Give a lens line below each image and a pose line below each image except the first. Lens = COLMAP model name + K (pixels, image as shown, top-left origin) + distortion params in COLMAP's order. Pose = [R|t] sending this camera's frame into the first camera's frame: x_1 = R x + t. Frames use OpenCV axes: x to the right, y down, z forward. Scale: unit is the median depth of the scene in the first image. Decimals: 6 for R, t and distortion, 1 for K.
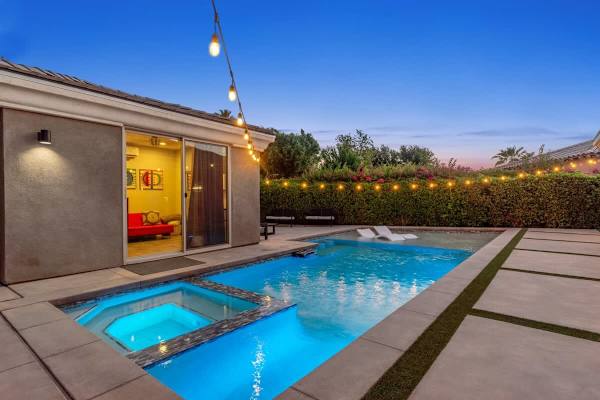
lens RADIAL K [[320.3, 0, 296.6], [0, 320.3, 203.5], [0, 0, 1]] dist [0.009676, 0.000055]
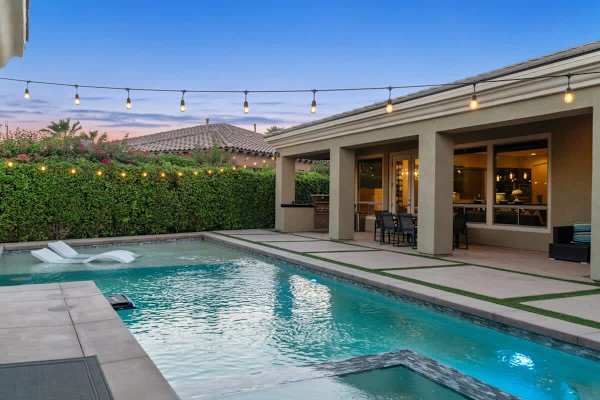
lens RADIAL K [[503.5, 0, 299.9], [0, 503.5, 199.1], [0, 0, 1]] dist [0.014925, 0.002704]
pose [[0.398275, 0.006769, 0.917241, -0.382195], [-0.006205, 0.999970, -0.004685, -0.001833], [-0.917245, -0.003826, 0.398305, 0.272416]]
